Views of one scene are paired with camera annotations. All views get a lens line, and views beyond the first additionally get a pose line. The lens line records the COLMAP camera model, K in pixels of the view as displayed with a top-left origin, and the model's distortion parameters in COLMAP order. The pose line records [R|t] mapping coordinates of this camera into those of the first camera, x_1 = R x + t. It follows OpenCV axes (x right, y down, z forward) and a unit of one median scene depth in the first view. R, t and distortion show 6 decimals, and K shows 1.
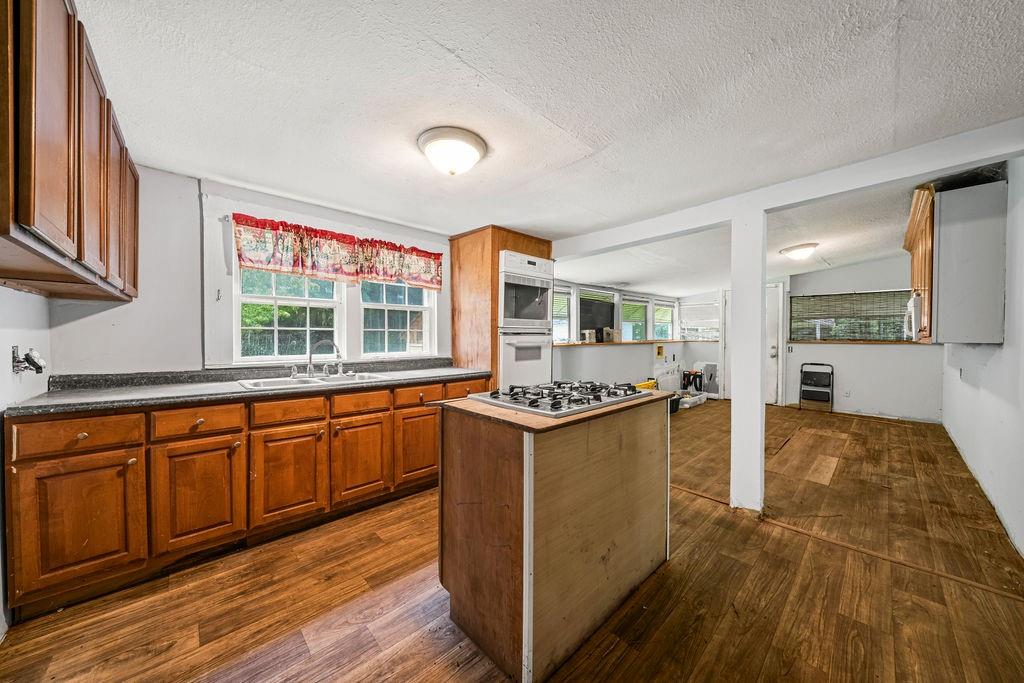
lens RADIAL K [[345.1, 0, 512.0], [0, 345.1, 341.5], [0, 0, 1]] dist [-0.001621, -0.000166]
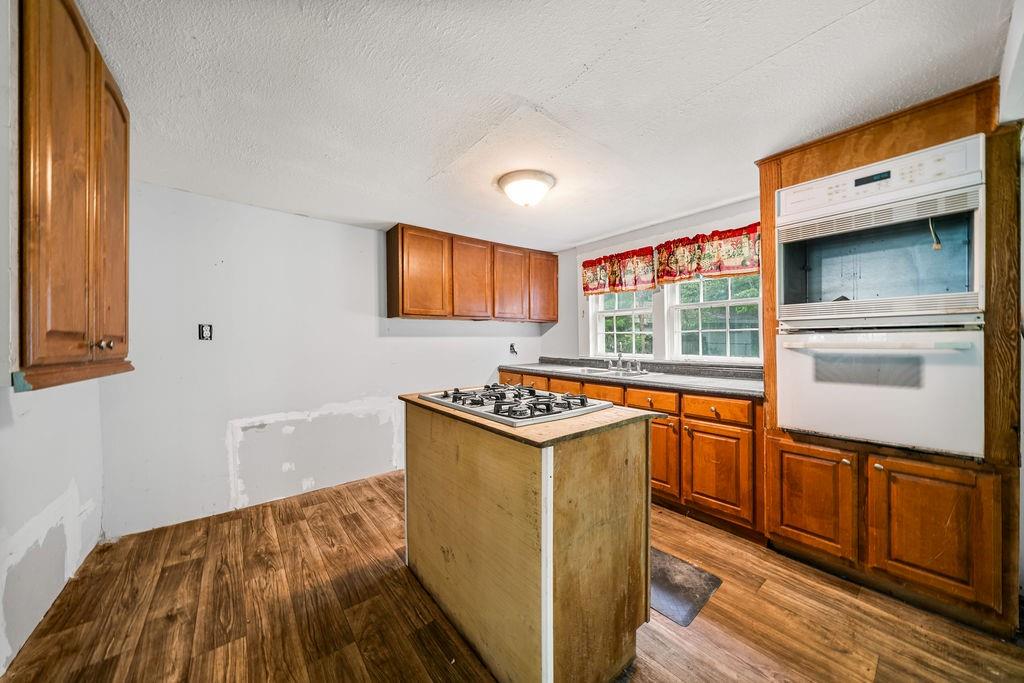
lens RADIAL K [[358.4, 0, 519.0], [0, 358.4, 341.5], [0, 0, 1]] dist [0.029856, 0.000085]
pose [[-0.058299, 0.000985, -0.998299, 0.608081], [-0.004669, 0.999988, 0.001260, -0.003975], [0.998288, 0.004735, -0.058294, 0.564557]]
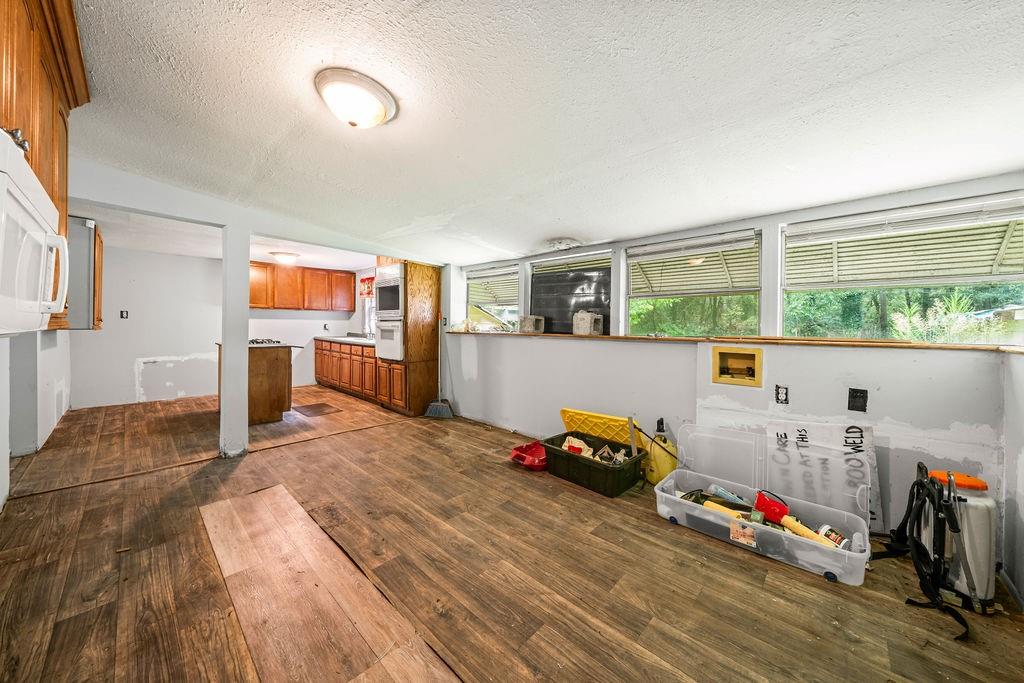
lens RADIAL K [[347.3, 0, 515.0], [0, 347.3, 328.9], [0, 0, 1]] dist [0.002065, -0.004692]
pose [[0.090387, 0.009501, -0.995861, 1.546659], [-0.023951, 0.999686, 0.007363, -0.009951], [0.995619, 0.023186, 0.090586, 1.435186]]
